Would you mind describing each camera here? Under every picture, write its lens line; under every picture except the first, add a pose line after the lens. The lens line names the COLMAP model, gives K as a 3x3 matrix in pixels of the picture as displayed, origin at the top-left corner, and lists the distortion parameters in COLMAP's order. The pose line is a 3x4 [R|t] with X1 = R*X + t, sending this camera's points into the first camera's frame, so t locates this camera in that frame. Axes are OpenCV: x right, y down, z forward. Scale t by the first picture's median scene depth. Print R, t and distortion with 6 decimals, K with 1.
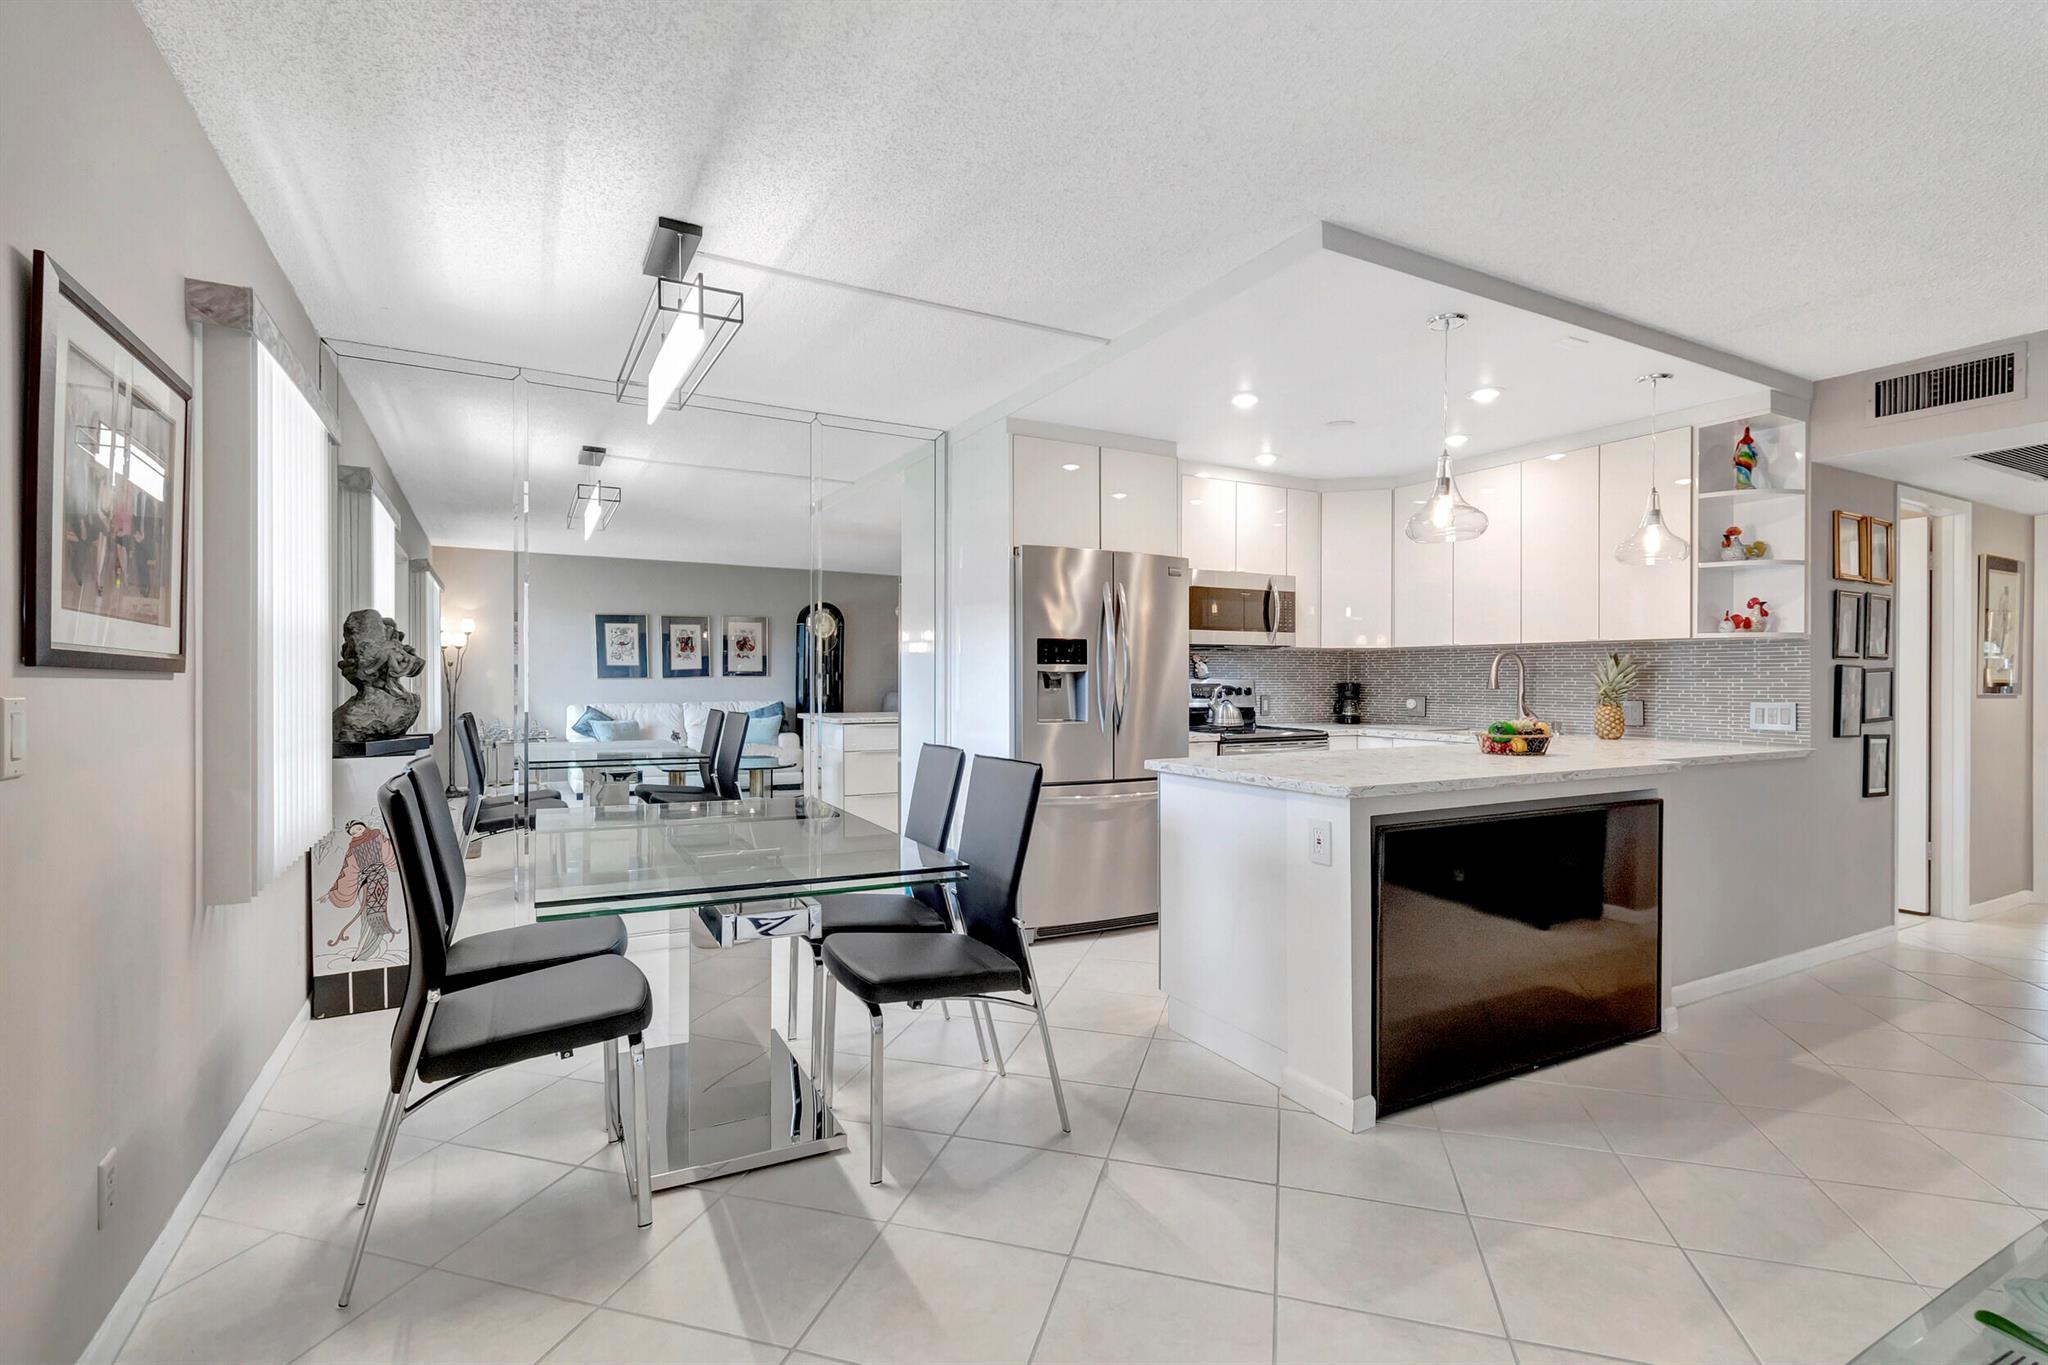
lens RADIAL K [[930.6, 0, 1018.9], [0, 930.6, 681.6], [0, 0, 1]] dist [0.001040, -0.001210]
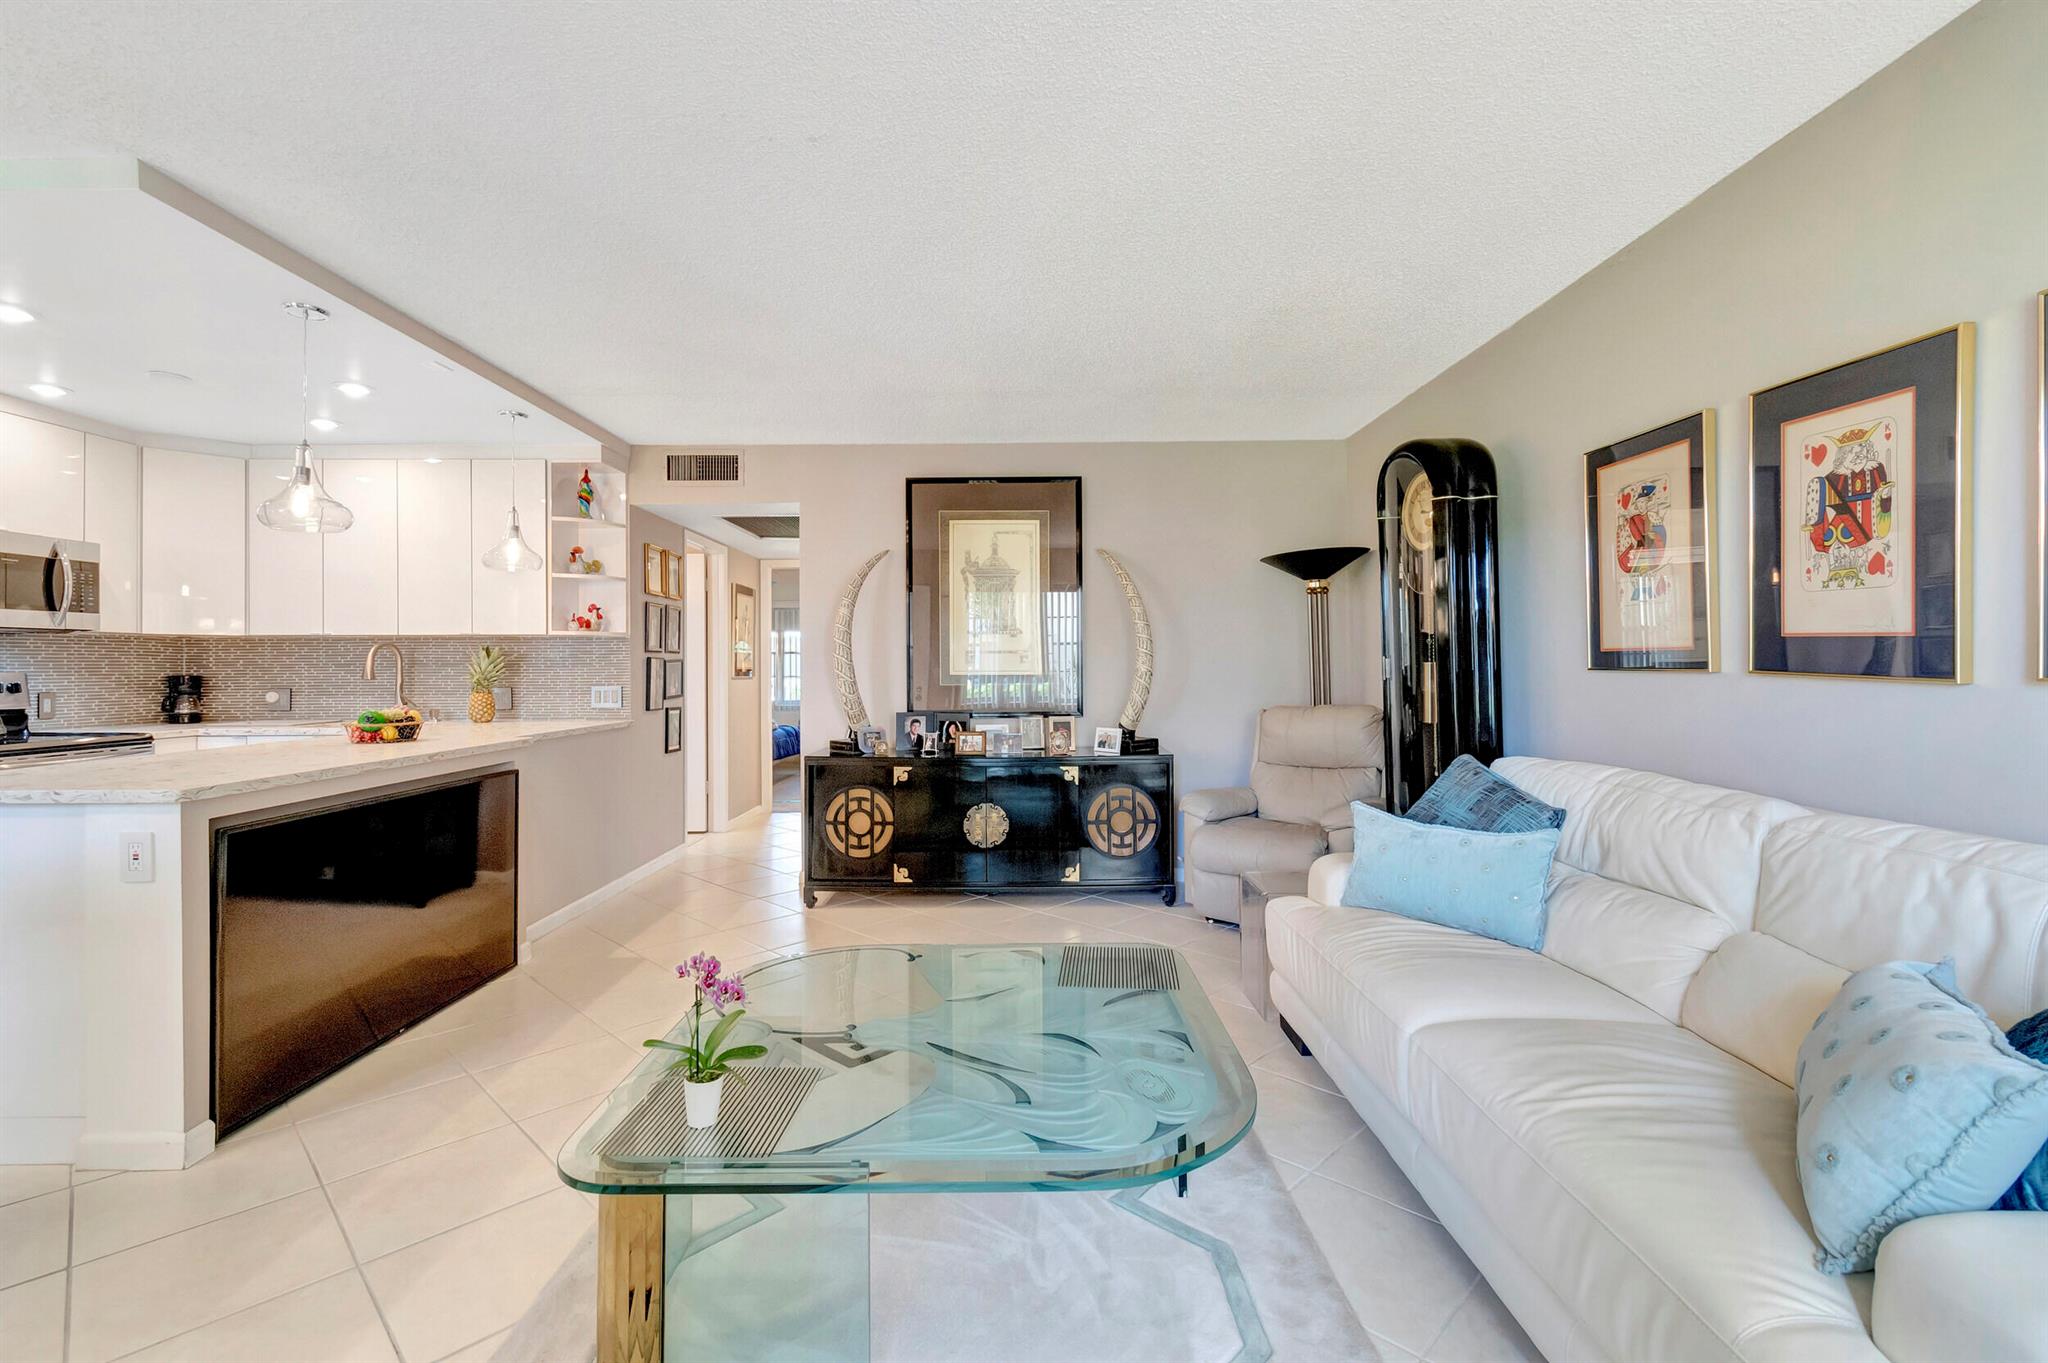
lens RADIAL K [[908.6, 0, 1014.7], [0, 908.6, 659.7], [0, 0, 1]] dist [0.003354, -0.000245]
pose [[0.475117, 0.001762, 0.879921, -0.025409], [0.007880, 0.999949, -0.006257, -0.001983], [-0.879887, 0.009906, 0.475079, -0.088453]]
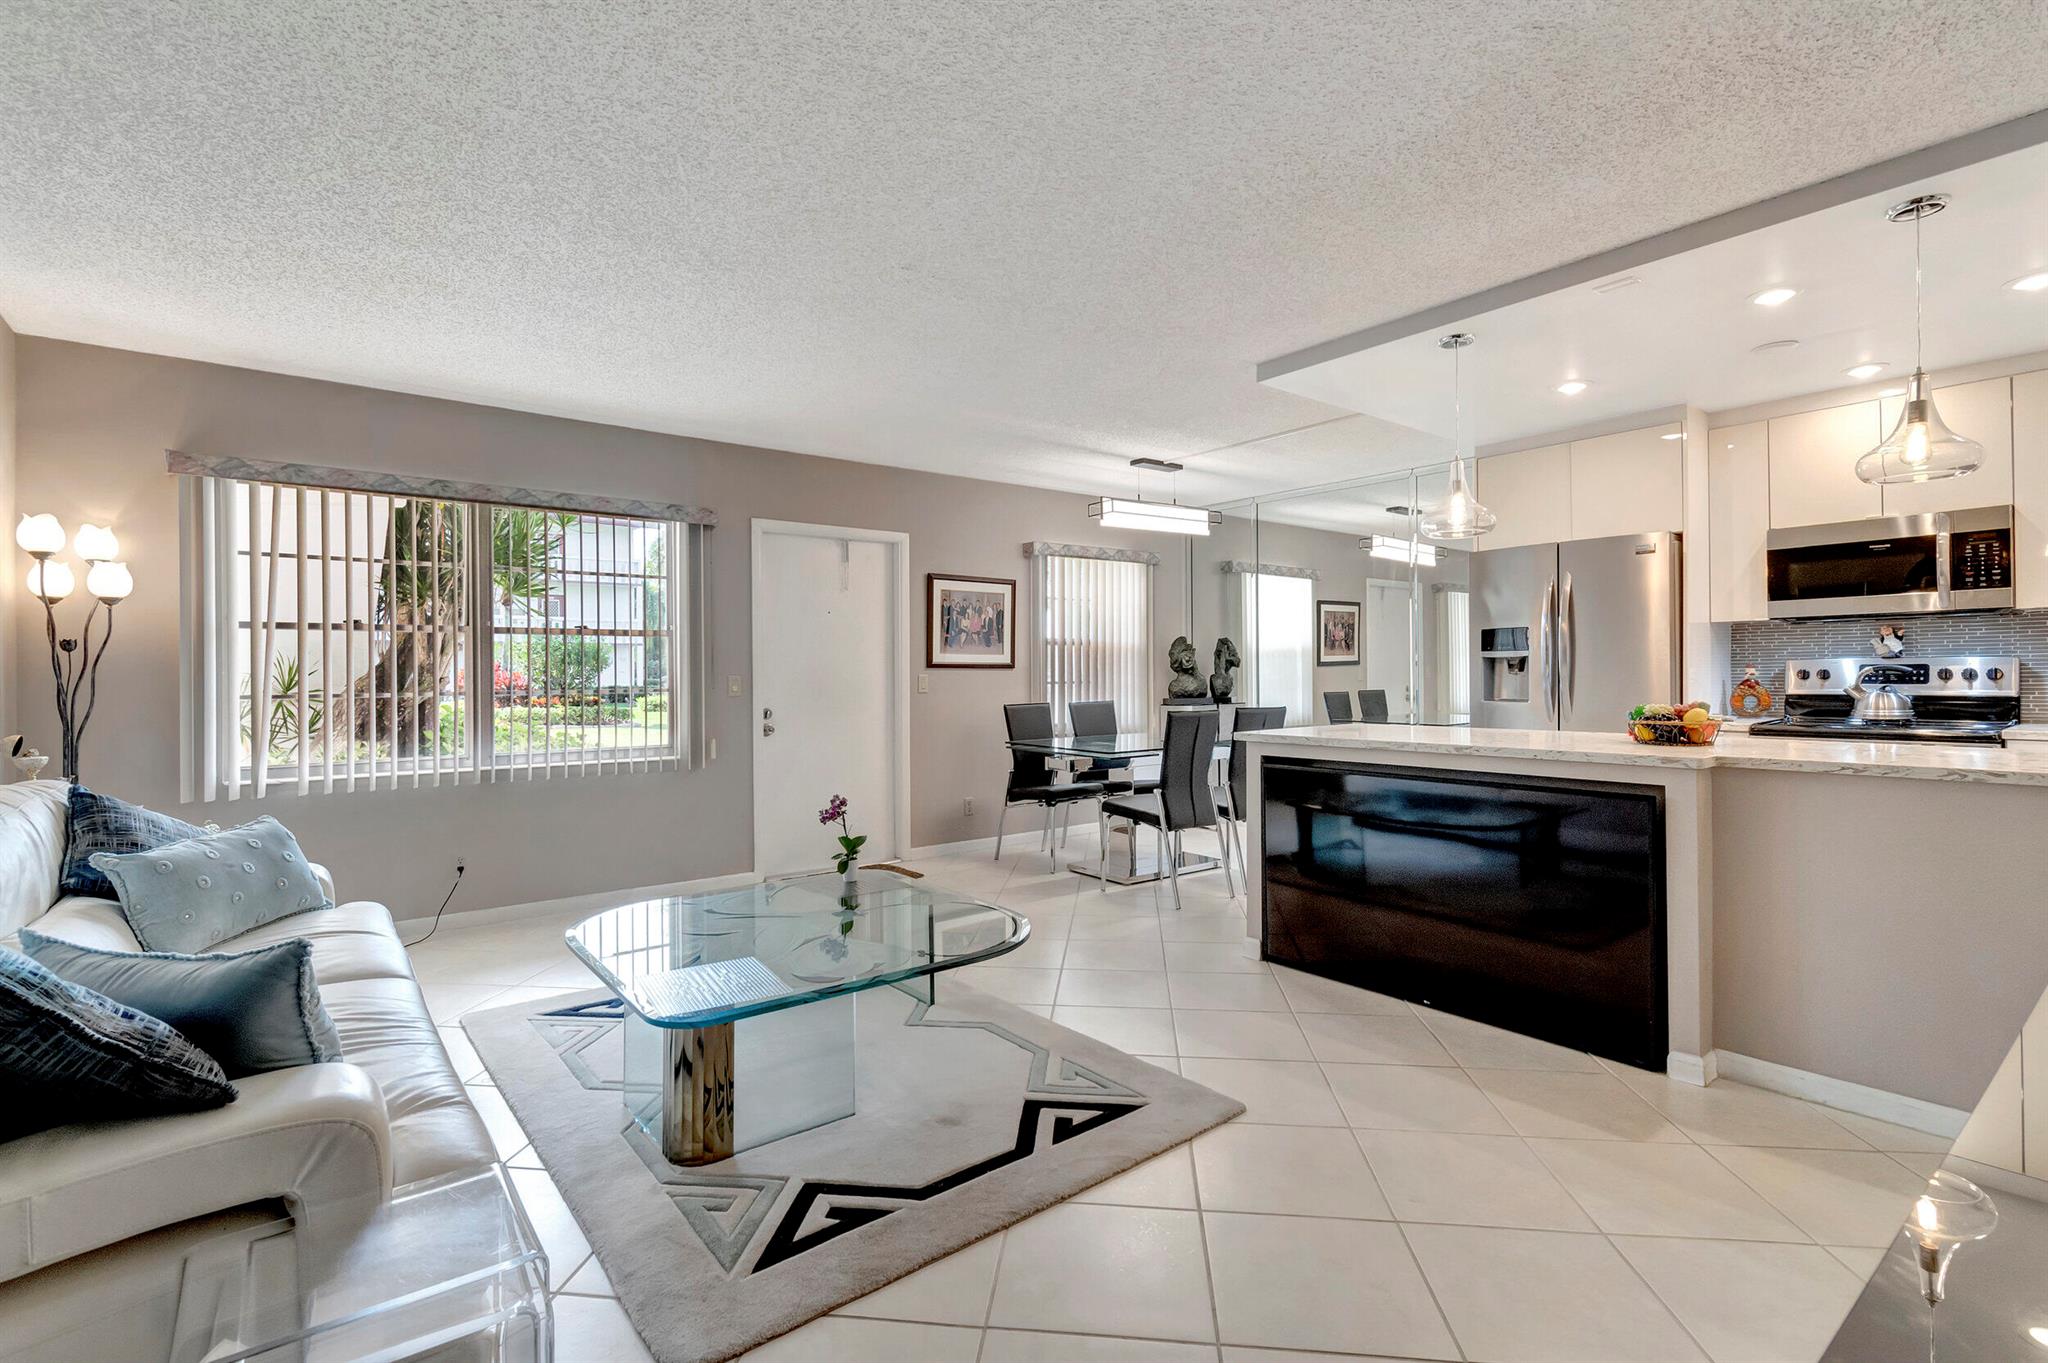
lens RADIAL K [[945.3, 0, 1022.5], [0, 945.3, 667.9], [0, 0, 1]] dist [-0.002534, -0.000311]
pose [[0.172917, -0.006165, -0.984917, 1.104335], [0.008898, 0.999949, -0.004696, 0.003798], [0.984896, -0.007952, 0.172963, 0.213709]]
